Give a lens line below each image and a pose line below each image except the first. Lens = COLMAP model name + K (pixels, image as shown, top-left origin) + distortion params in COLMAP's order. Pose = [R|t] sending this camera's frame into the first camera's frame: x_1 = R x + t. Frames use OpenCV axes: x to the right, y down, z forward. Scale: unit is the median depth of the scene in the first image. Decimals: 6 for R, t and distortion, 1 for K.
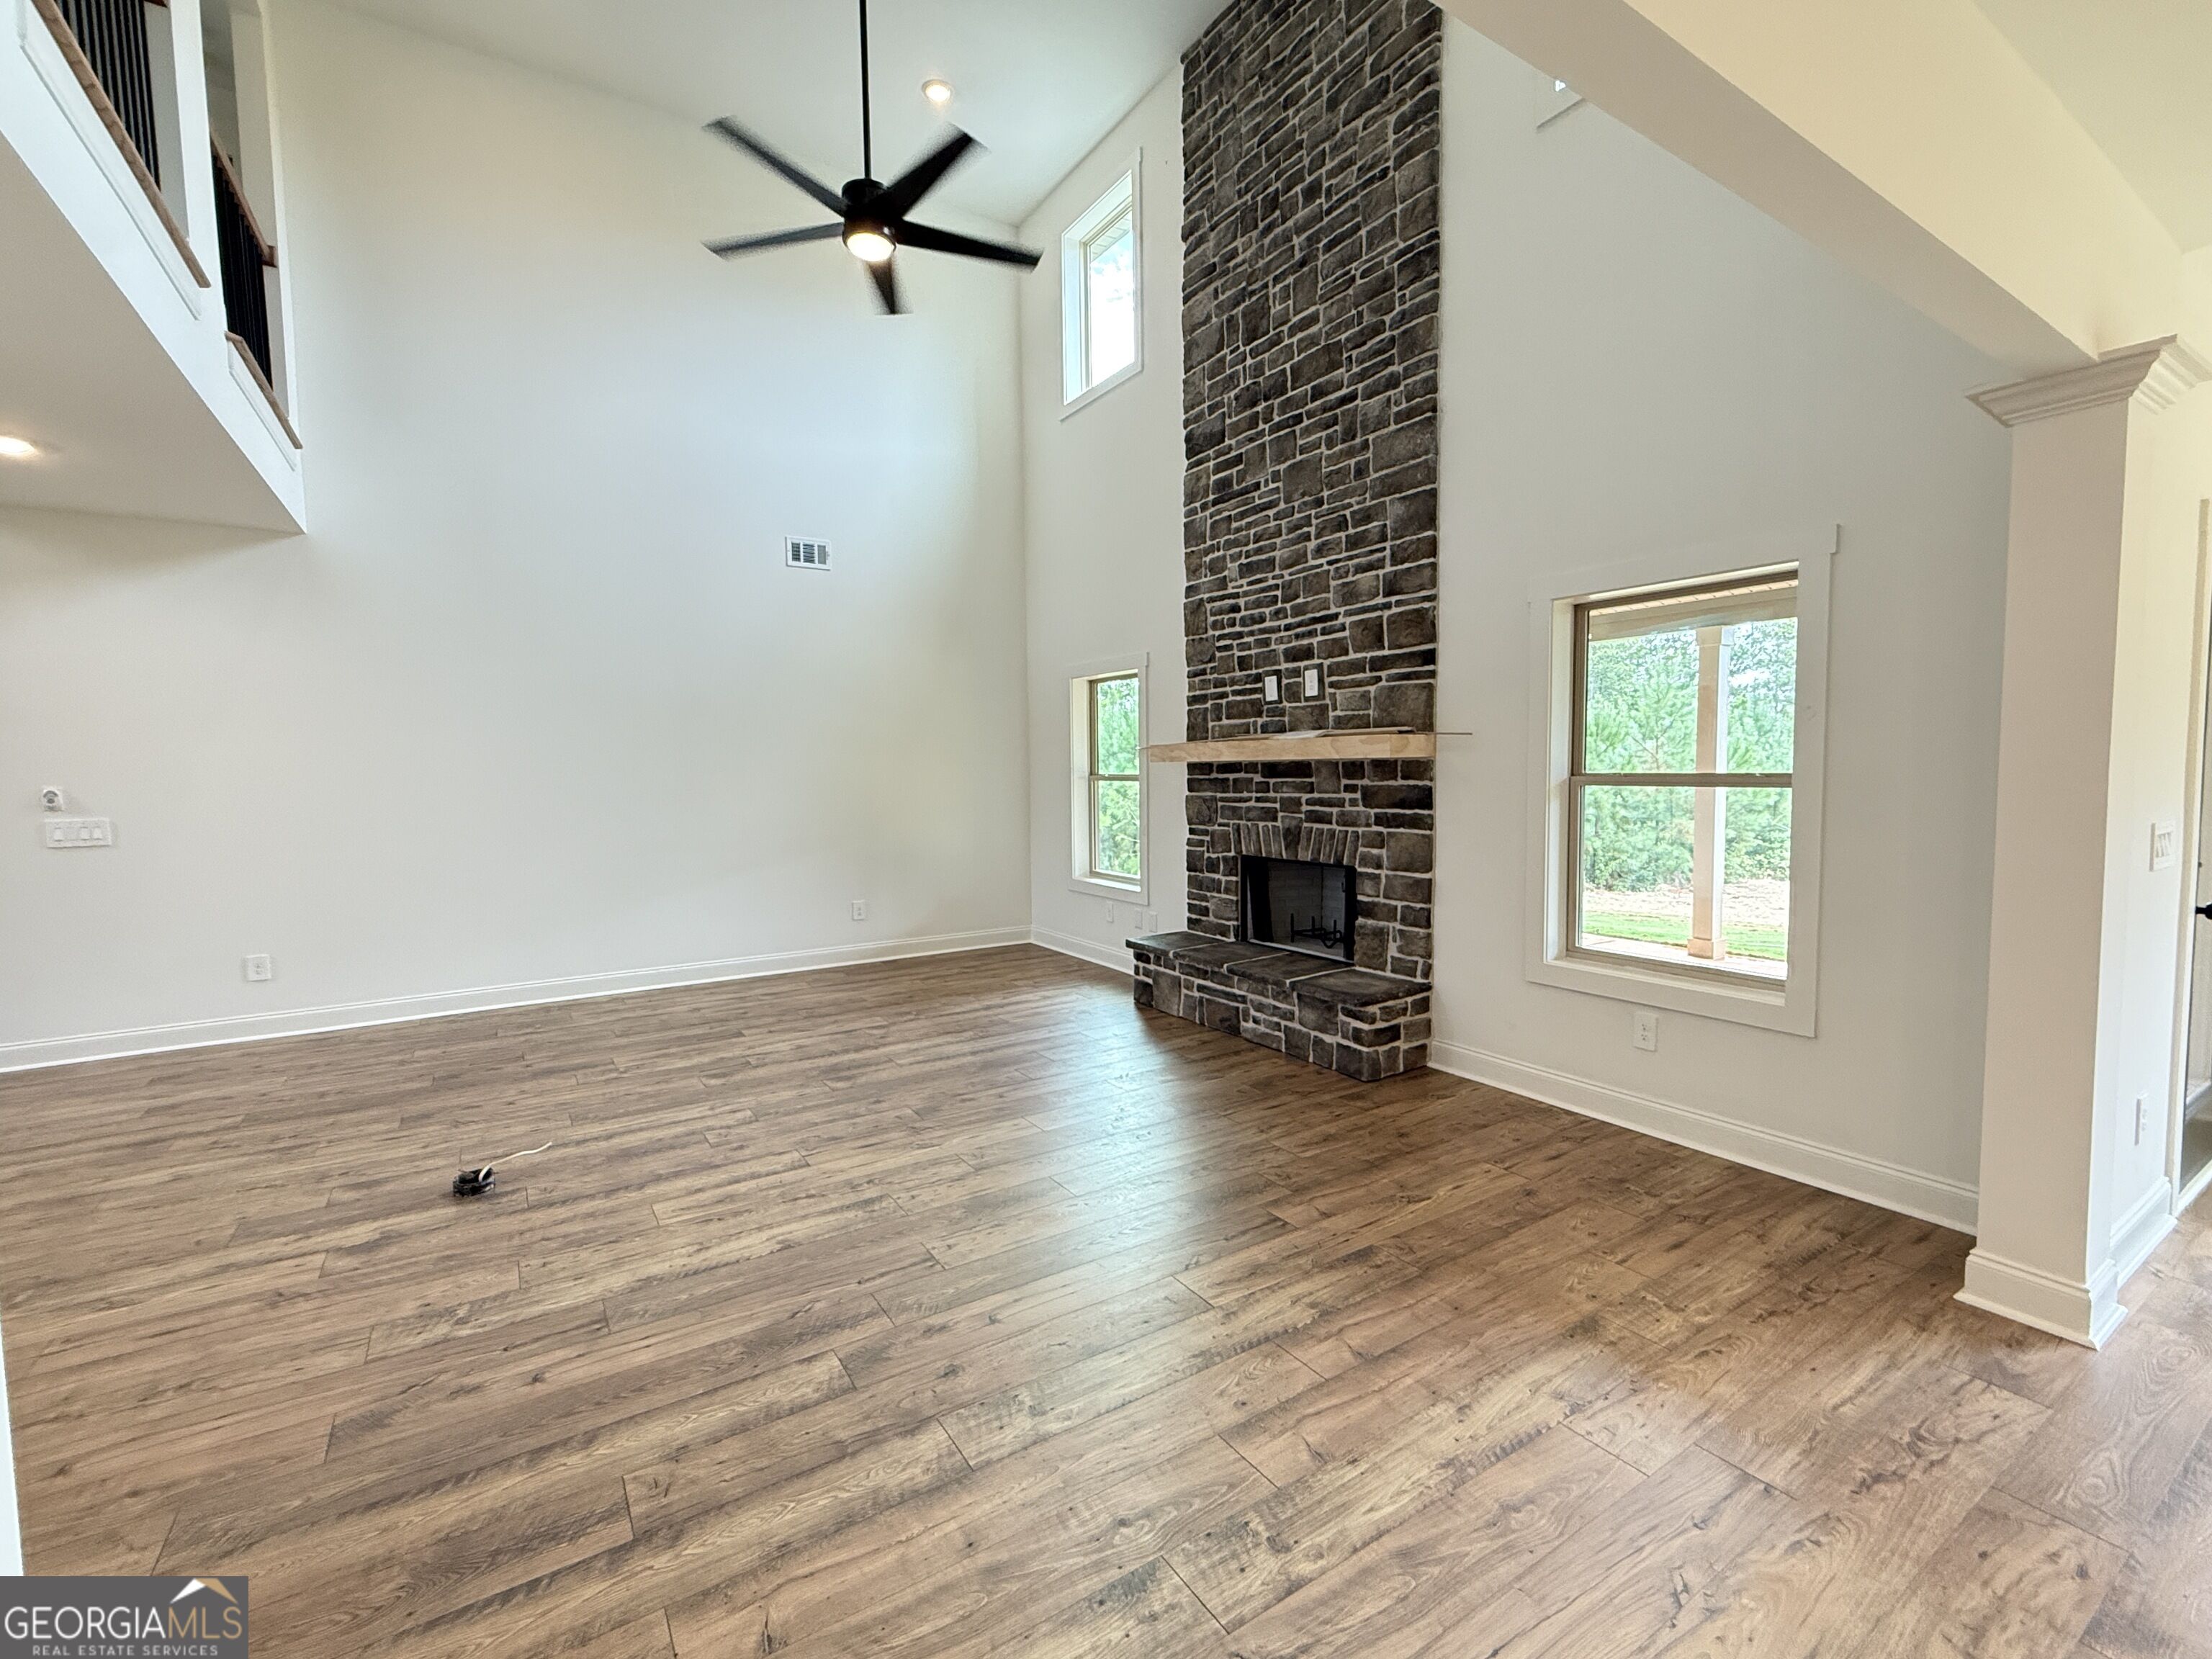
lens RADIAL K [[969.2, 0, 1106.0], [0, 969.2, 829.5], [0, 0, 1]] dist [0.000068, 0.000134]
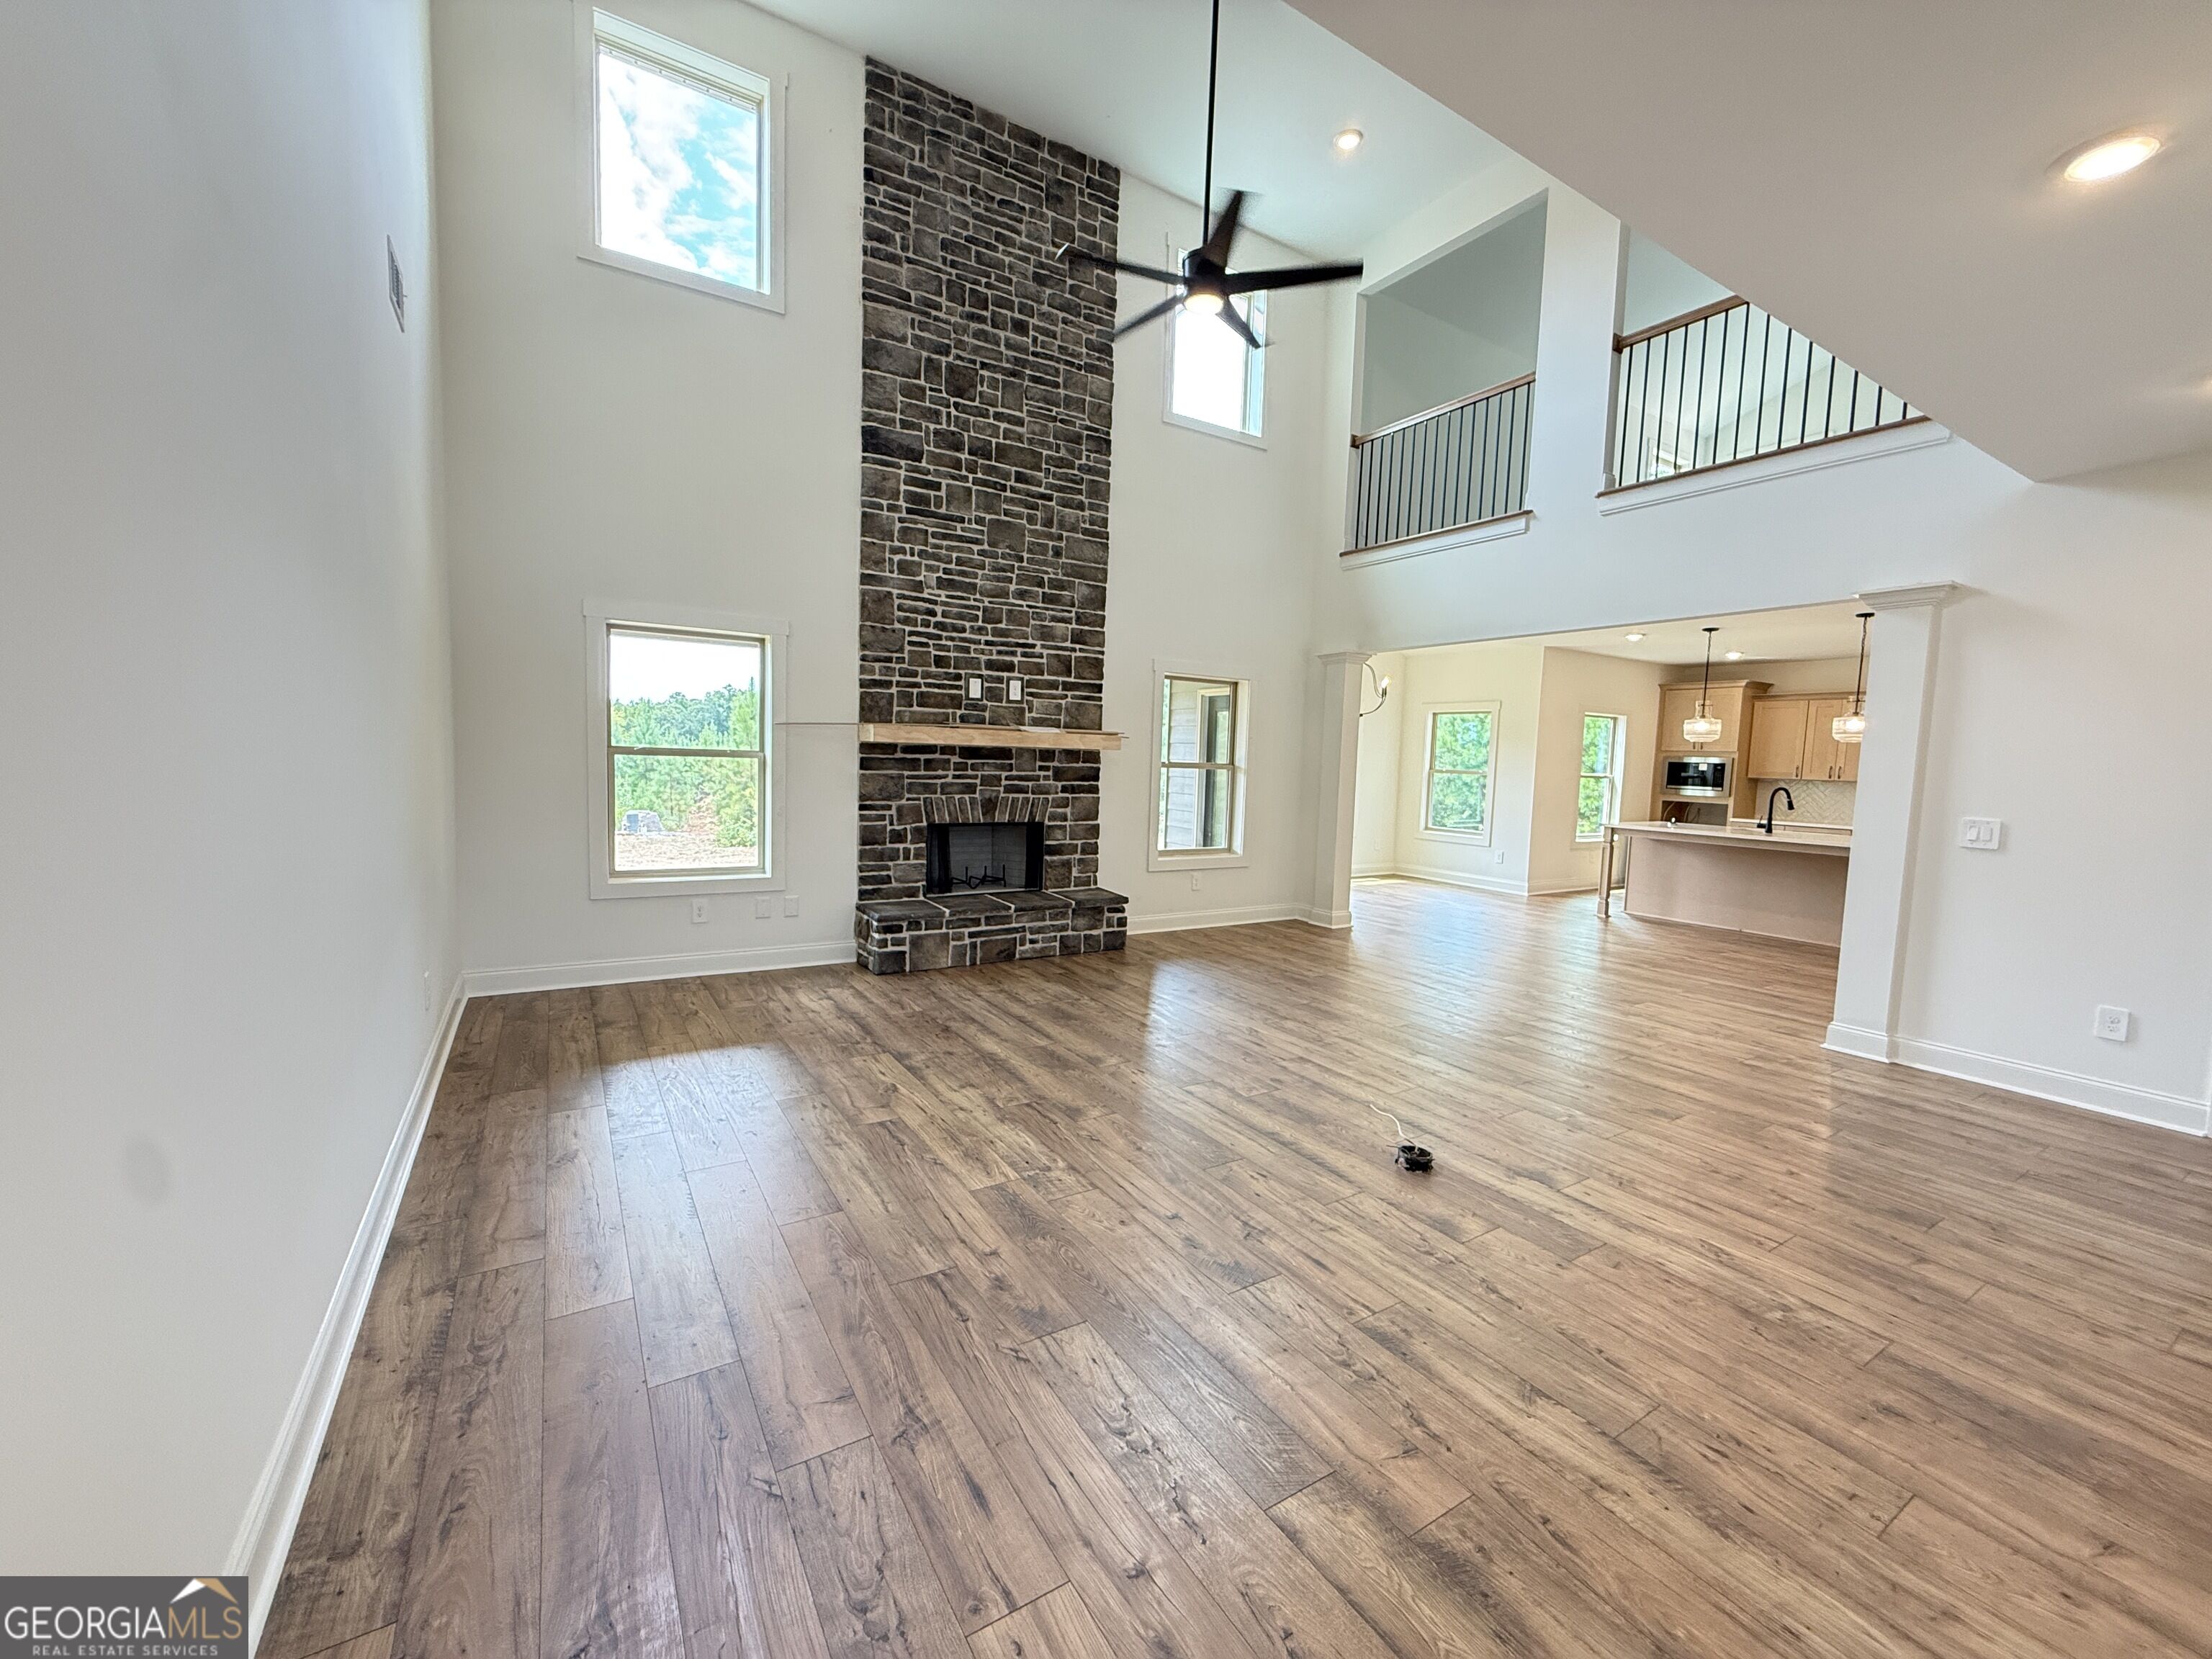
lens RADIAL K [[883.4, 0, 1106.0], [0, 883.4, 829.5], [0, 0, 1]] dist [-0.001014, -0.000192]
pose [[0.008781, -0.068886, 0.997586, -1.043139], [0.034390, 0.997055, 0.068547, -0.037302], [-0.999370, 0.033705, 0.011124, 0.871487]]
